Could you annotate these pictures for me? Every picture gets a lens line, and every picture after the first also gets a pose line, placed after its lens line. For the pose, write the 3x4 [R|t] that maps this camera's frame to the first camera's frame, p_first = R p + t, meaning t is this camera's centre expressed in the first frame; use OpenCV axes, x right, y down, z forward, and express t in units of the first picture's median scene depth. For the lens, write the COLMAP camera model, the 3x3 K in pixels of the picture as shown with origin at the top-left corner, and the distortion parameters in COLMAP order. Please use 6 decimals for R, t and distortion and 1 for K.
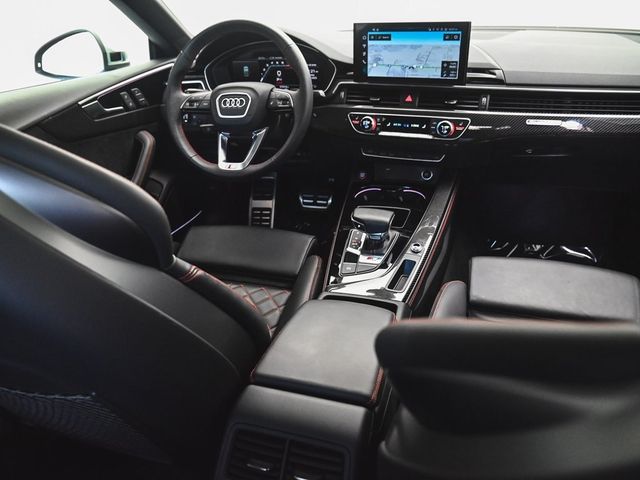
lens RADIAL K [[468.2, 0, 319.3], [0, 468.2, 236.7], [0, 0, 1]] dist [-0.038491, -0.010592]
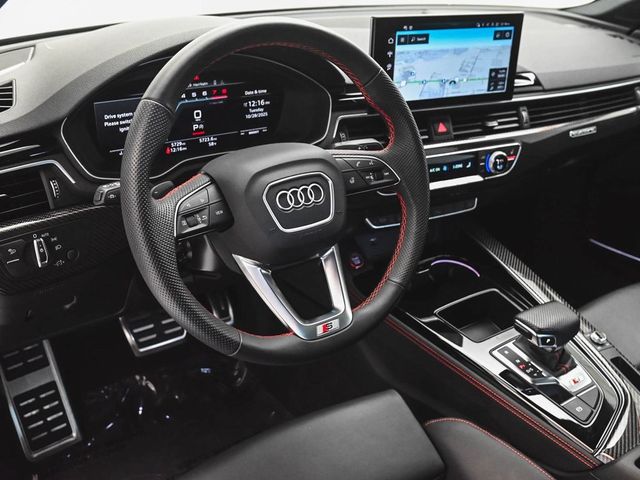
lens RADIAL K [[686.6, 0, 320.1], [0, 686.6, 242.7], [0, 0, 1]] dist [-0.030459, 0.000000]
pose [[0.626239, -0.276477, 0.728962, -0.677068], [0.307997, 0.946687, 0.094460, -0.298755], [-0.716214, 0.165363, 0.678006, 0.521614]]
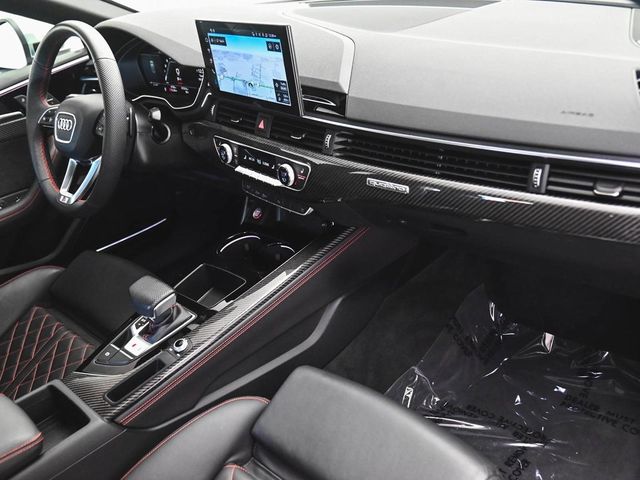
lens RADIAL K [[641.1, 0, 319.9], [0, 641.1, 240.0], [0, 0, 1]] dist [-0.016665, 0.000000]
pose [[0.884800, 0.128749, -0.447831, 0.752626], [-0.098824, 0.991056, 0.089670, -0.228397], [0.455371, -0.035084, 0.889610, 0.182142]]
